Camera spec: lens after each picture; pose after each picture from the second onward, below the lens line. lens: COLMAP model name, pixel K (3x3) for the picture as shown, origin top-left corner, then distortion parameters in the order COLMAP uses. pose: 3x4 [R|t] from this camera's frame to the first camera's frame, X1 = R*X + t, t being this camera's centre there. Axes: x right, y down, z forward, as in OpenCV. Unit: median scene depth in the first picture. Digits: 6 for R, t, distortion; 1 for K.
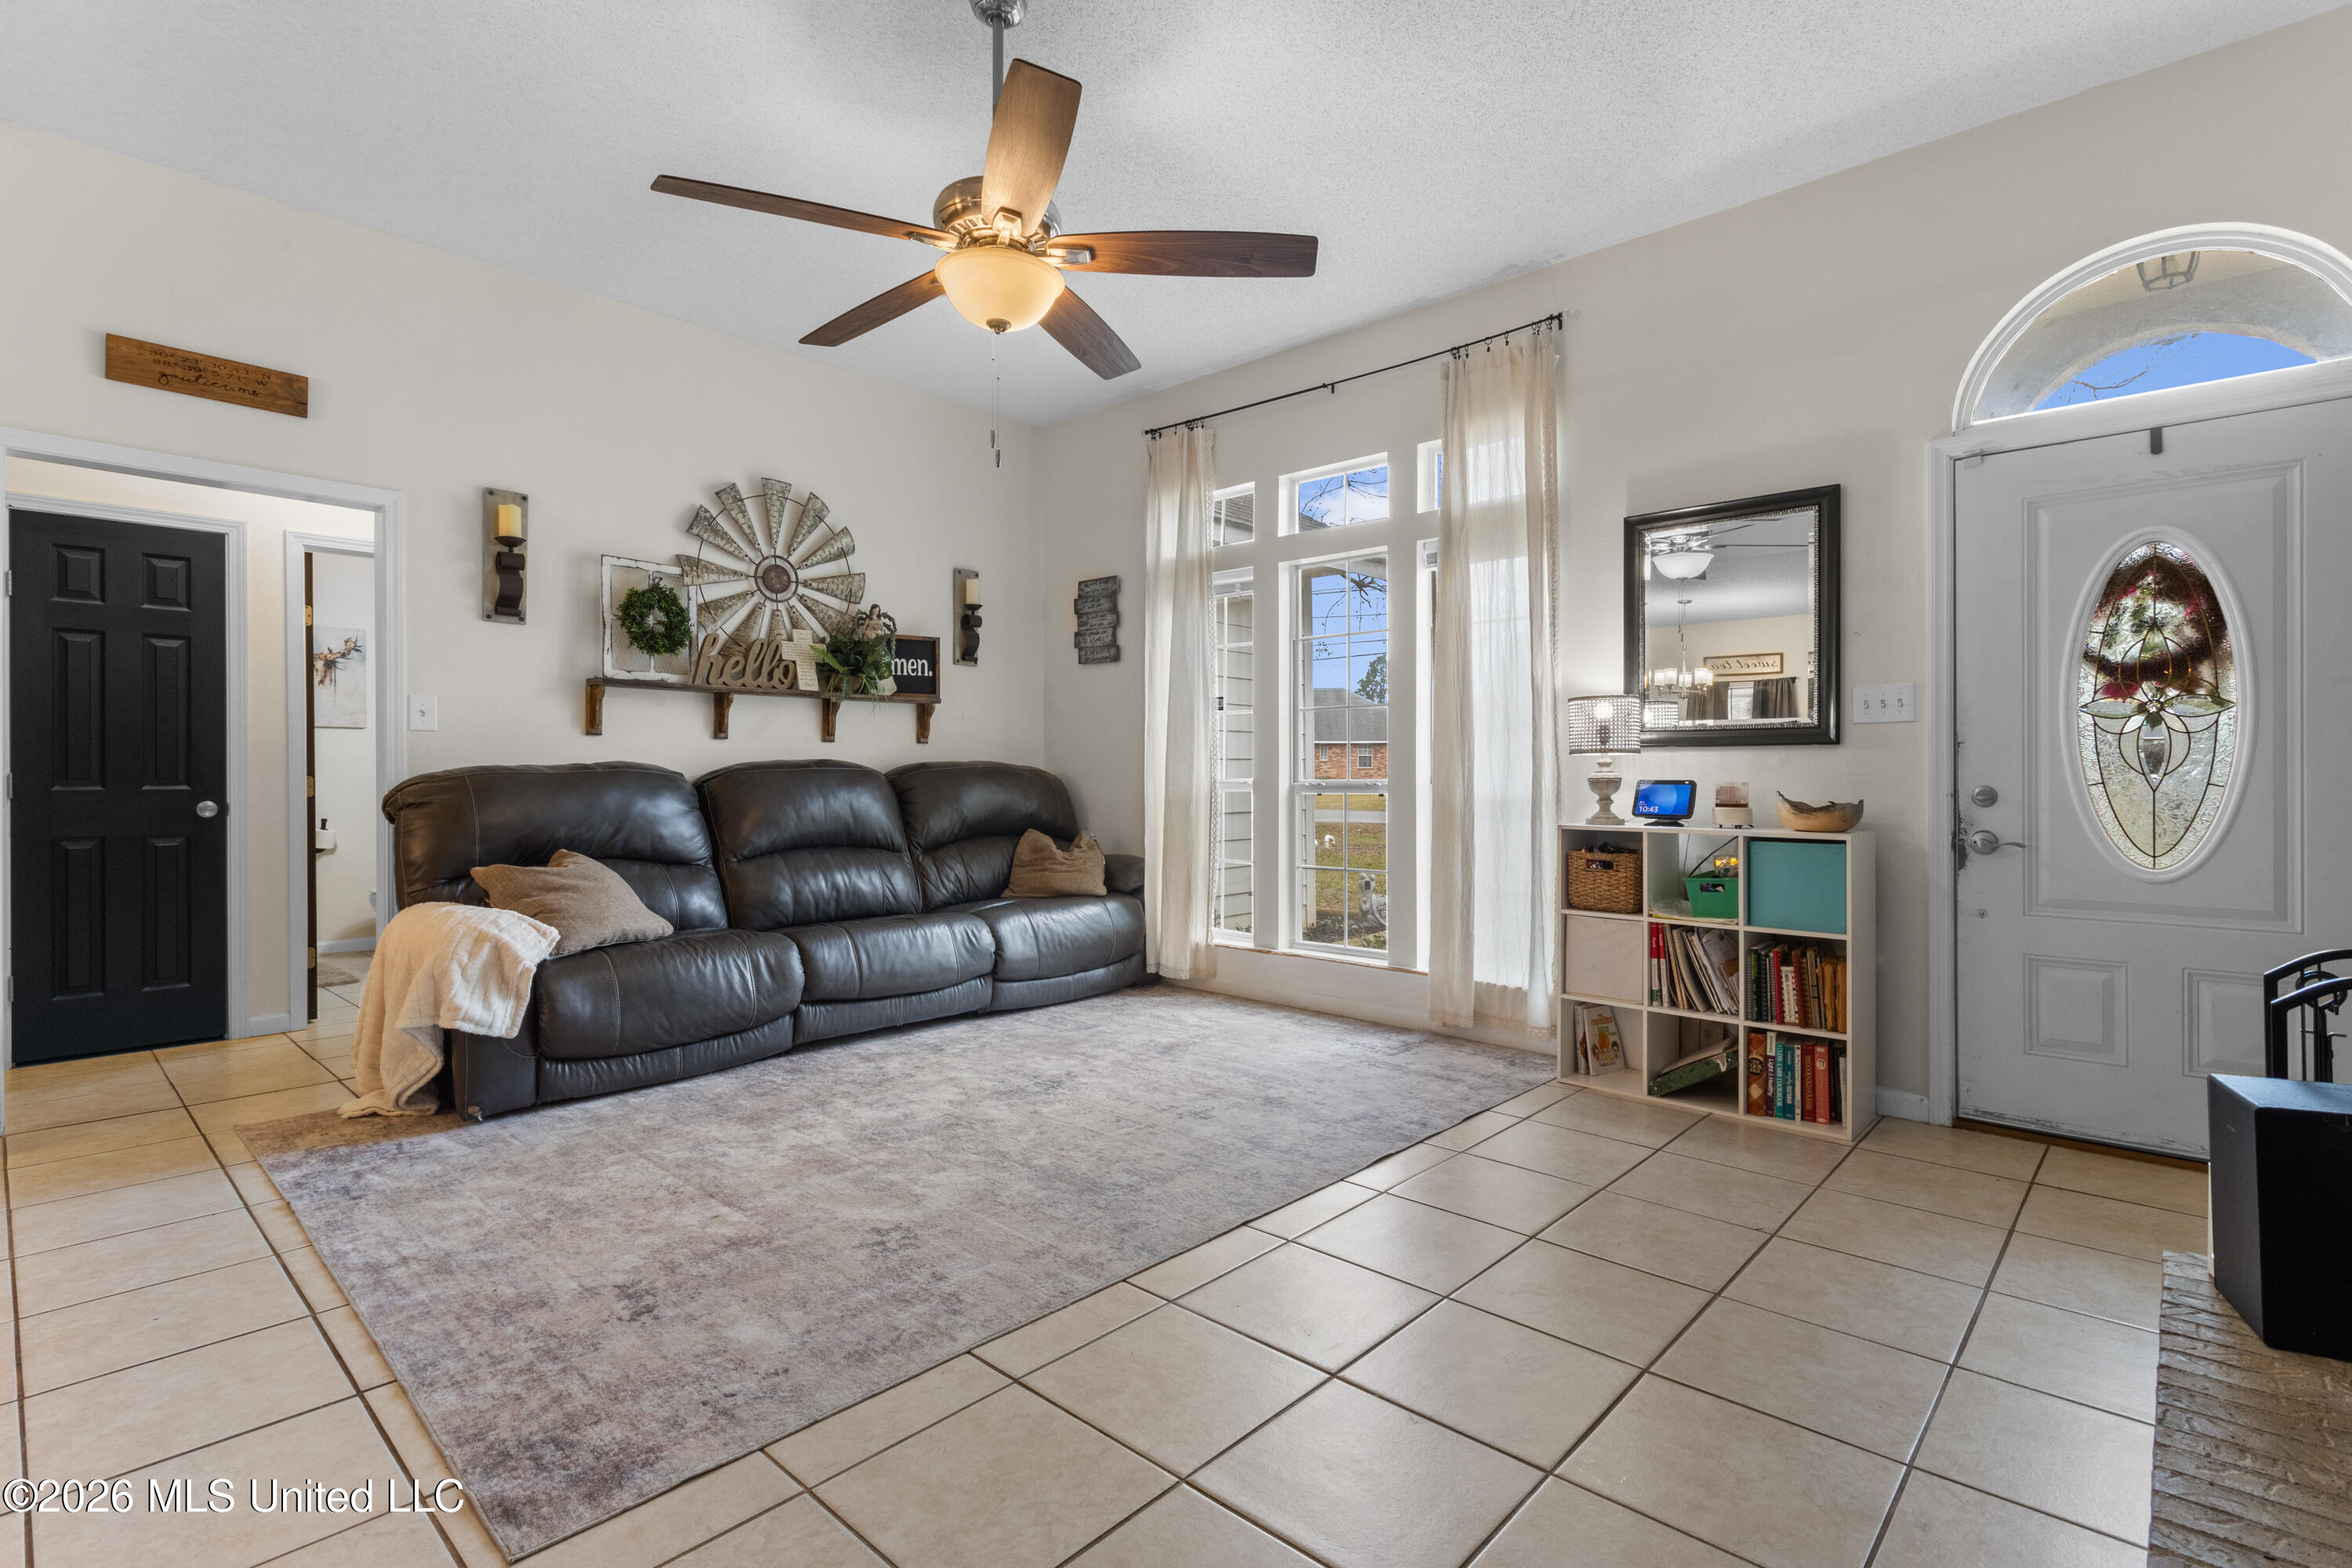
lens RADIAL K [[1110.4, 0, 1172.3], [0, 1110.4, 770.7], [0, 0, 1]] dist [0.001607, 0.000884]
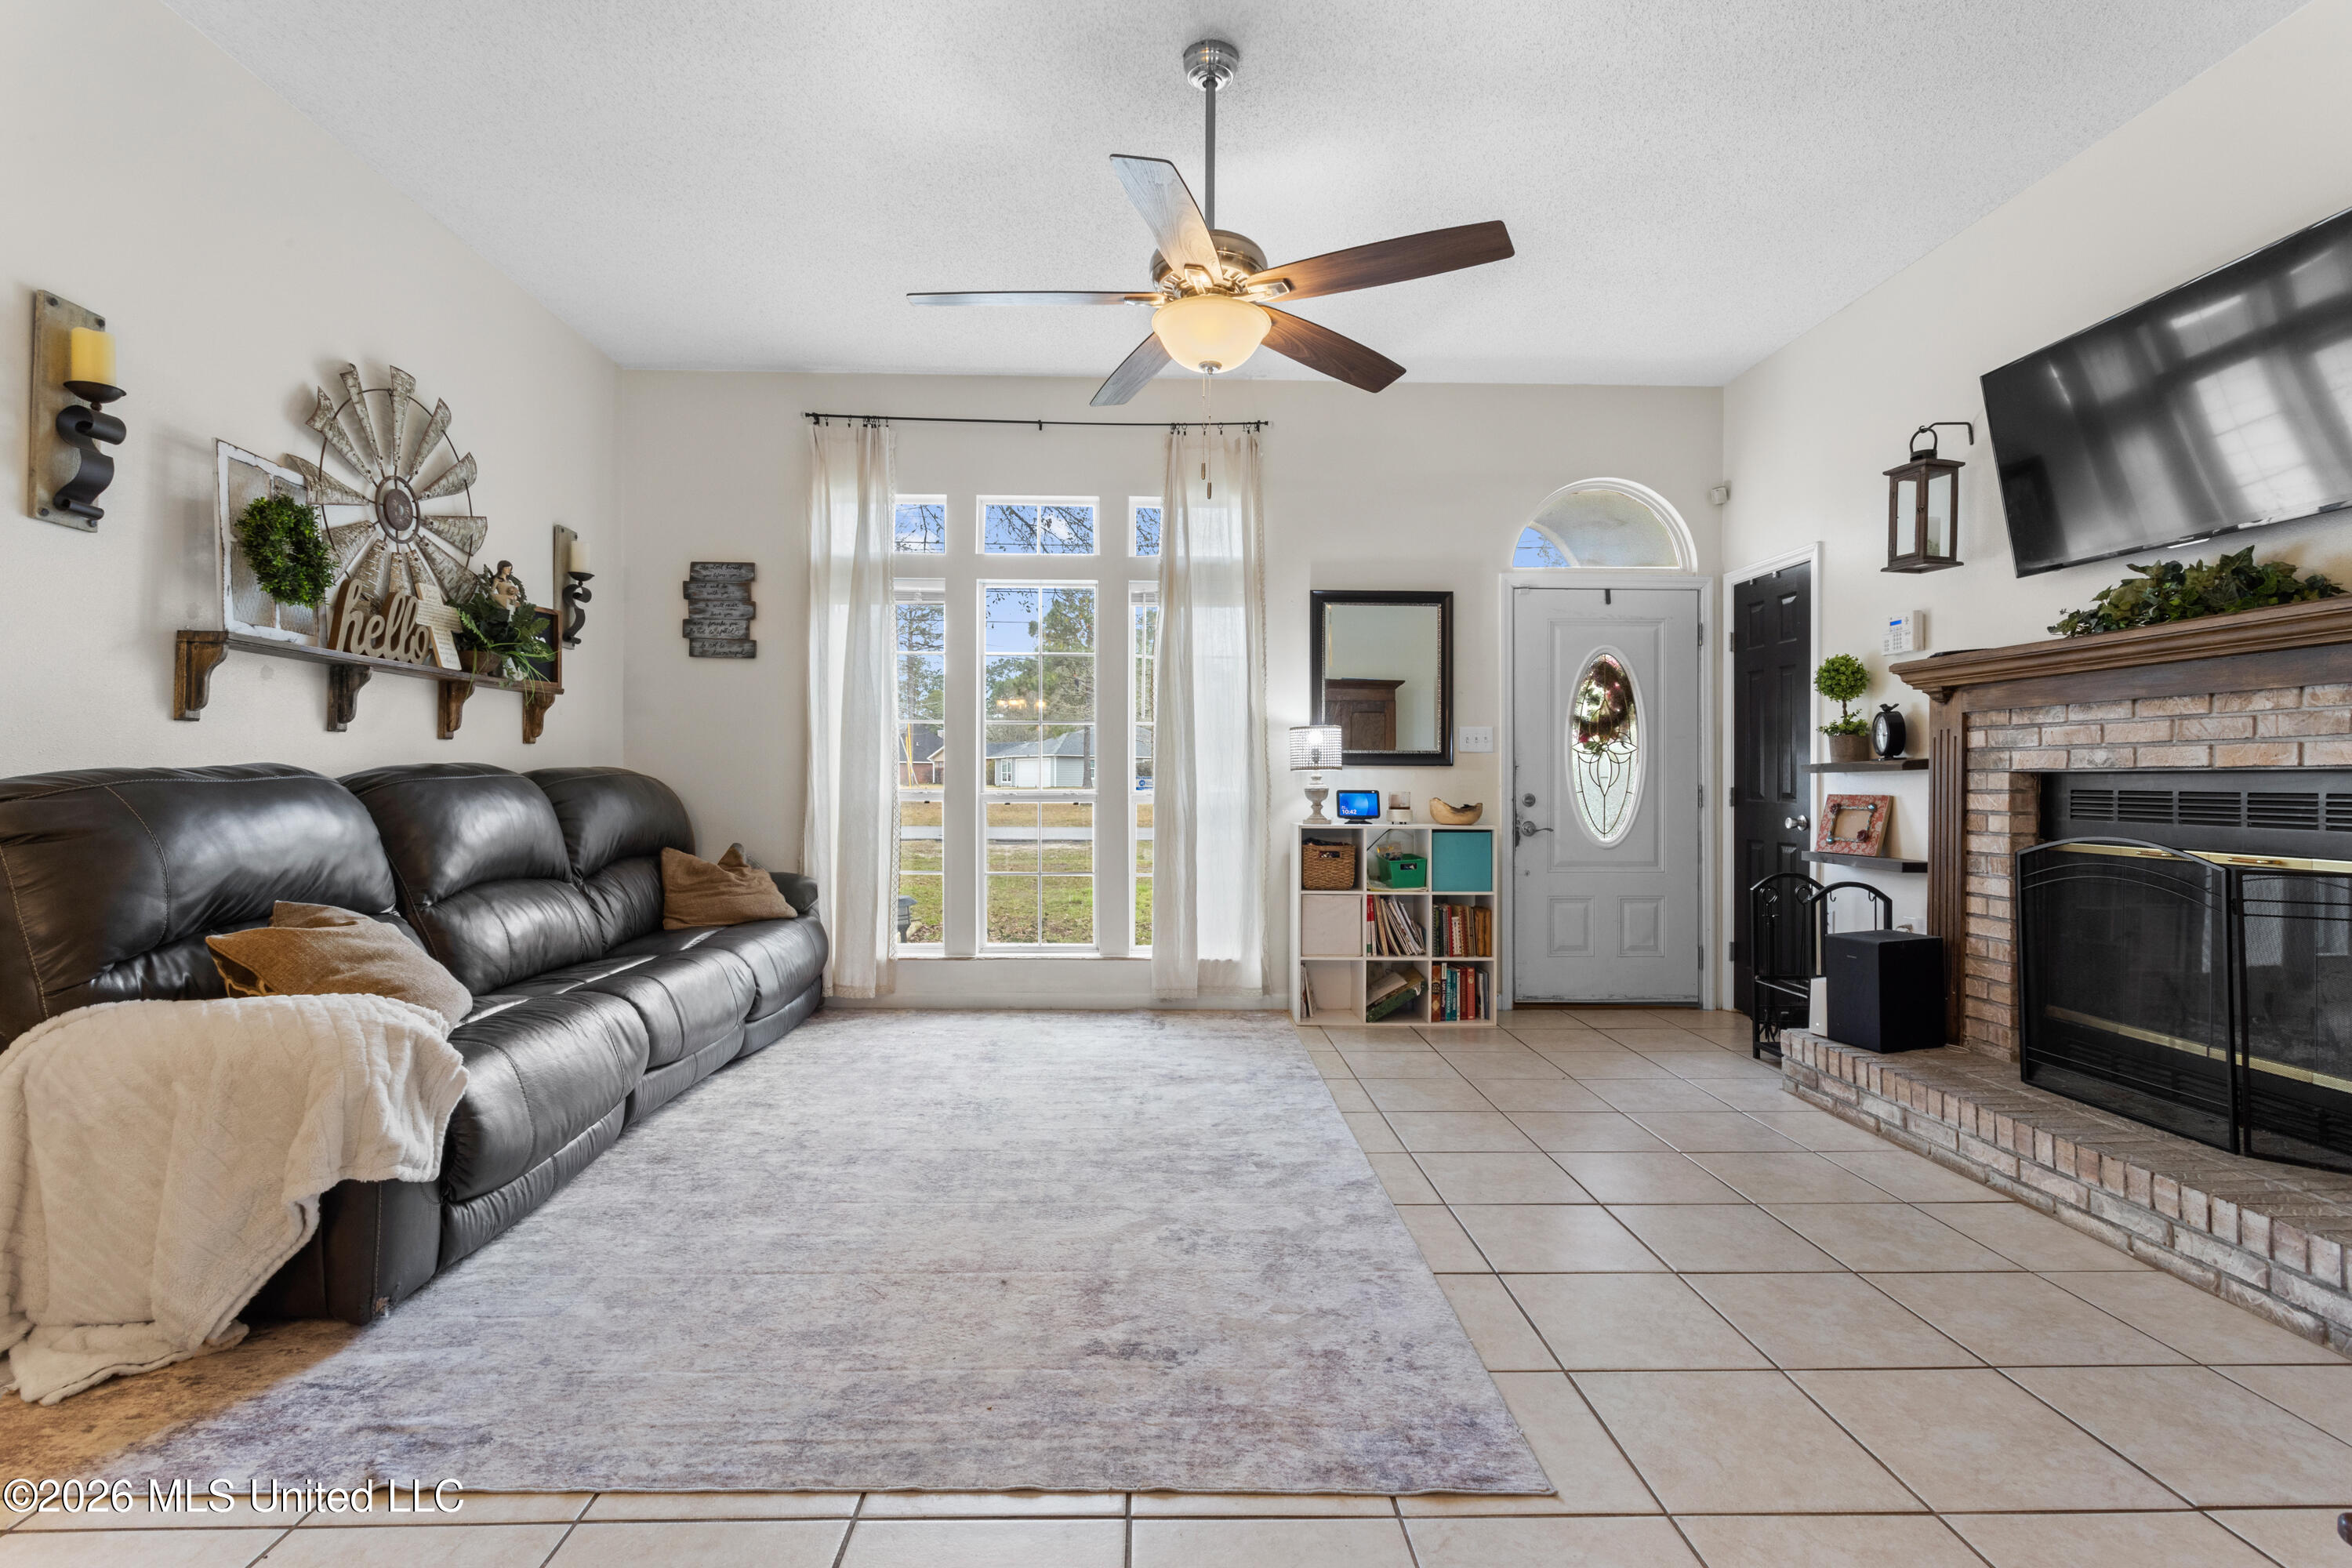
lens RADIAL K [[1110.4, 0, 1172.5], [0, 1110.4, 770.8], [0, 0, 1]] dist [0.001607, 0.000884]
pose [[0.713396, 0.010668, 0.700680, -0.672964], [-0.005418, 0.999938, -0.009709, -0.000921], [-0.700740, 0.003130, 0.713410, 0.190434]]
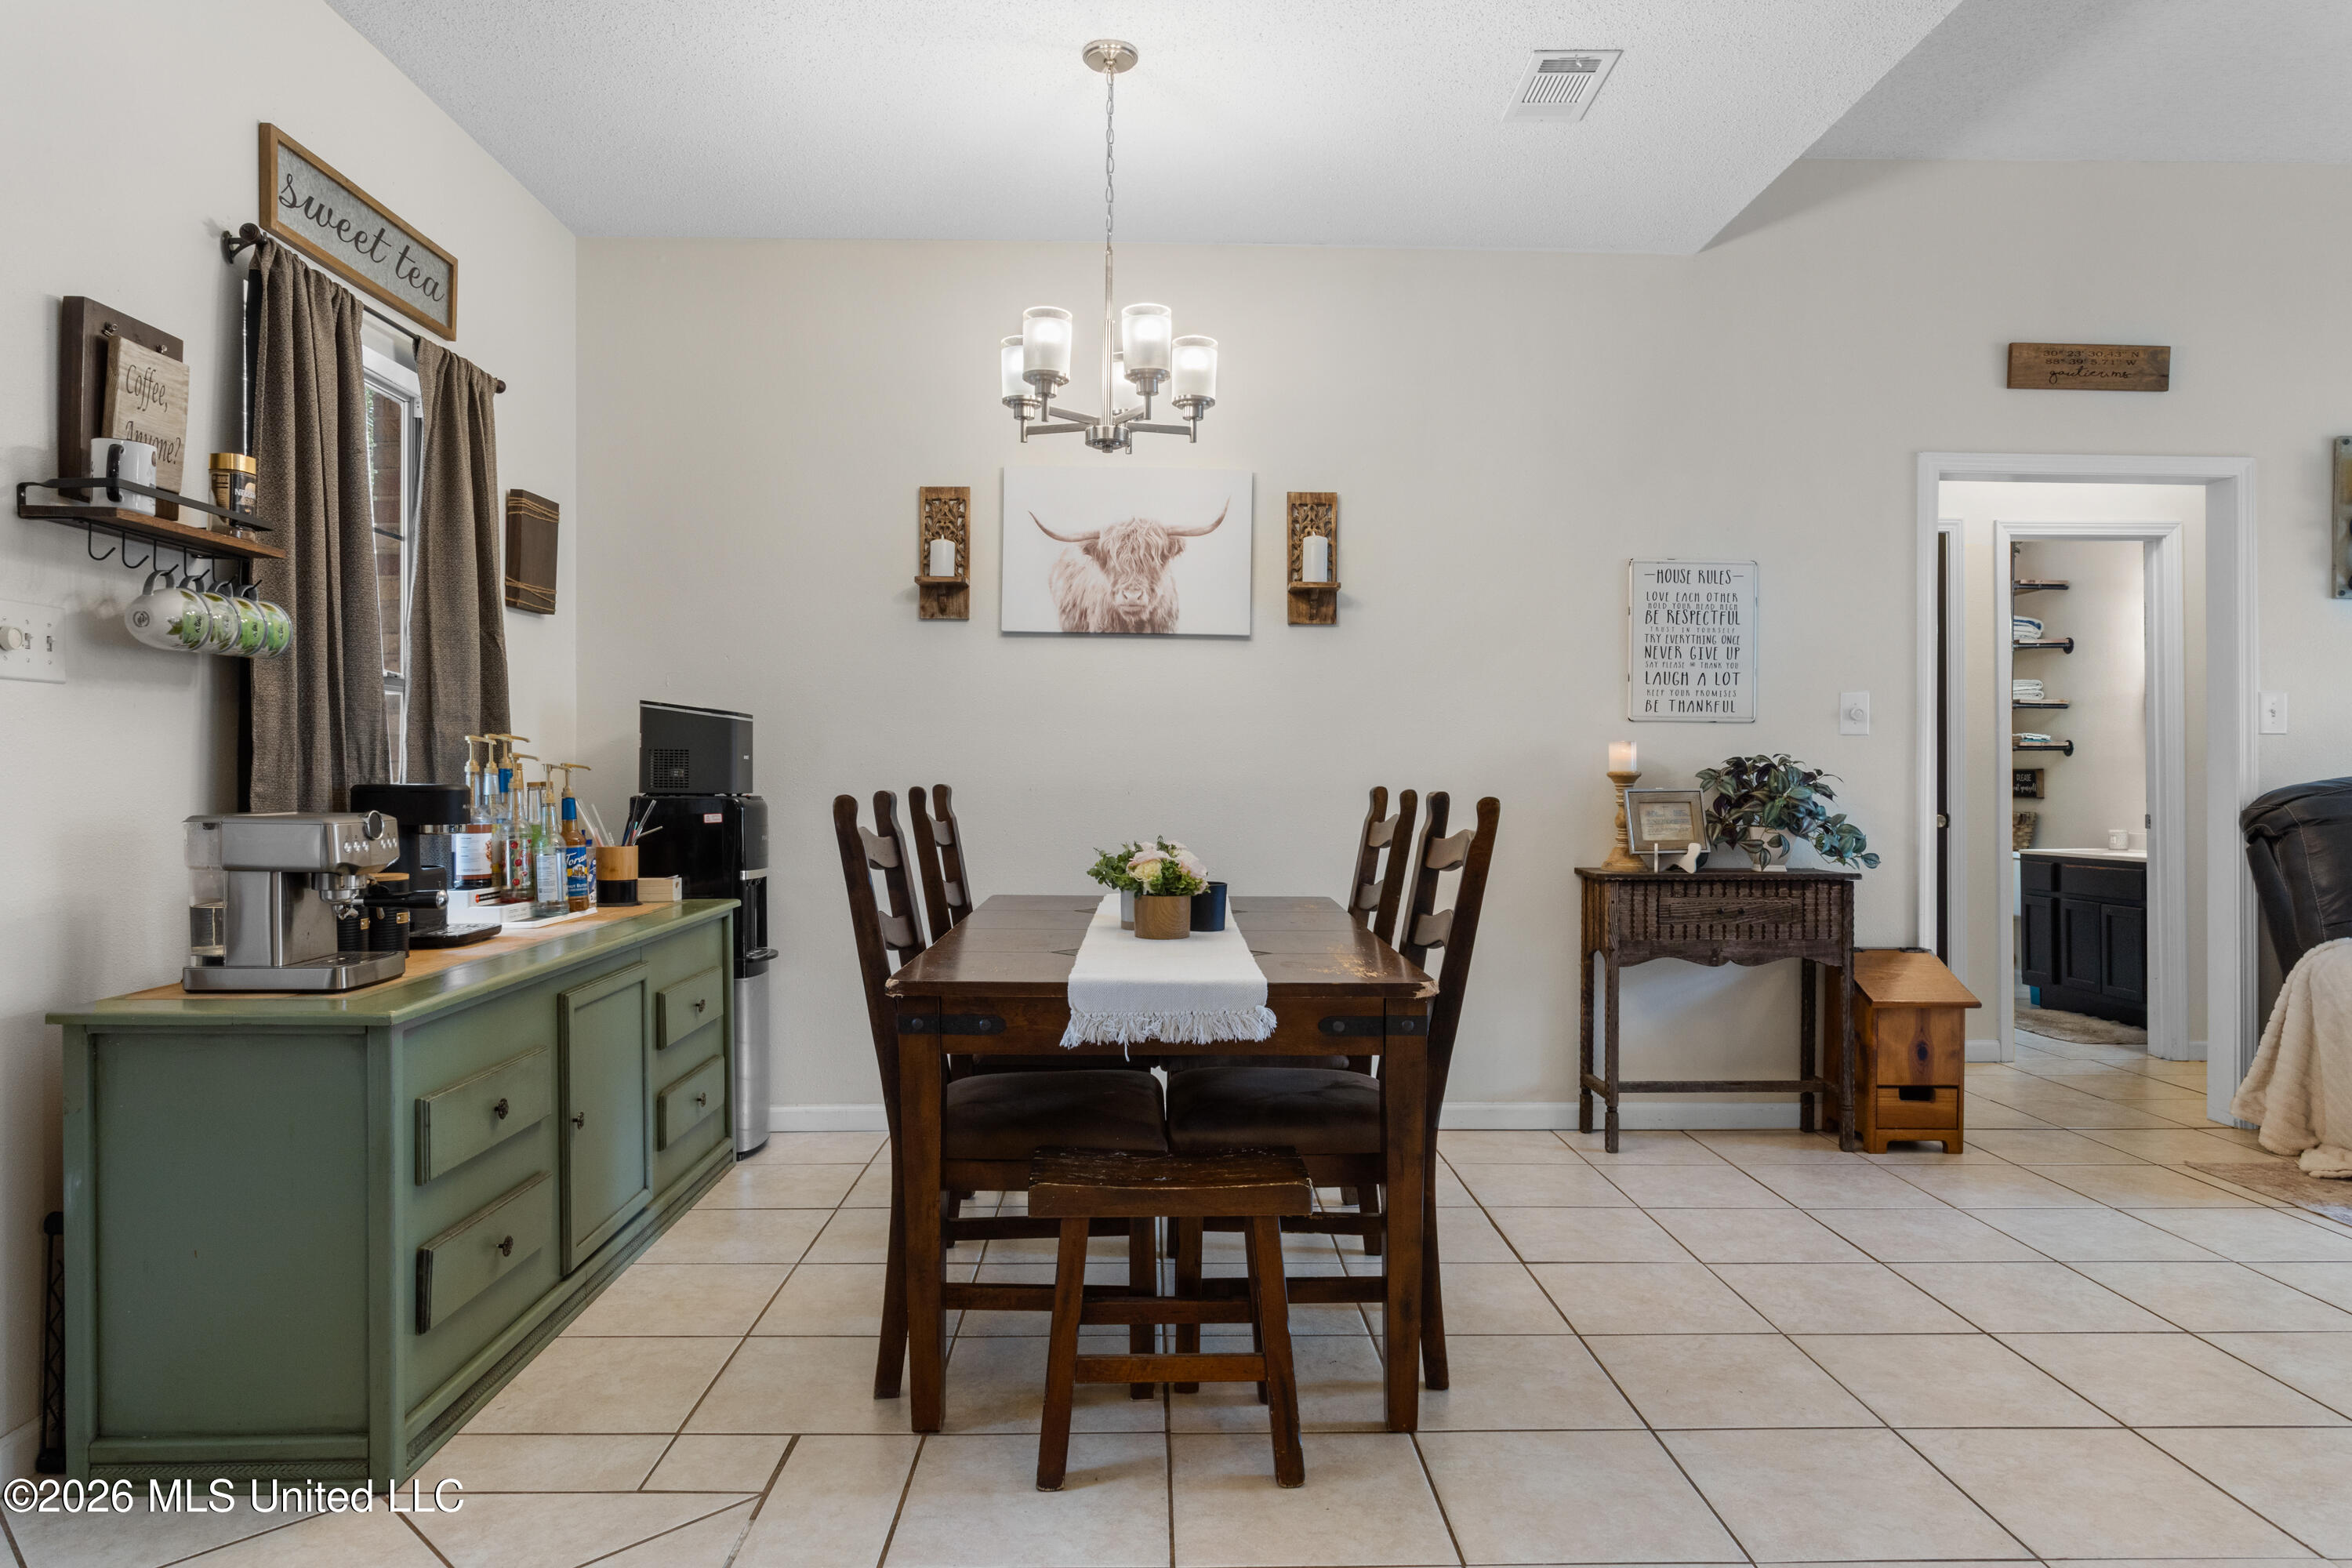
lens RADIAL K [[1426.3, 0, 1177.1], [0, 1426.3, 784.2], [0, 0, 1]] dist [-0.003299, 0.006273]
pose [[0.698165, 0.005430, -0.715916, -0.515596], [-0.000643, 0.999976, 0.006958, -0.004826], [0.715936, -0.004397, 0.698152, -0.395514]]
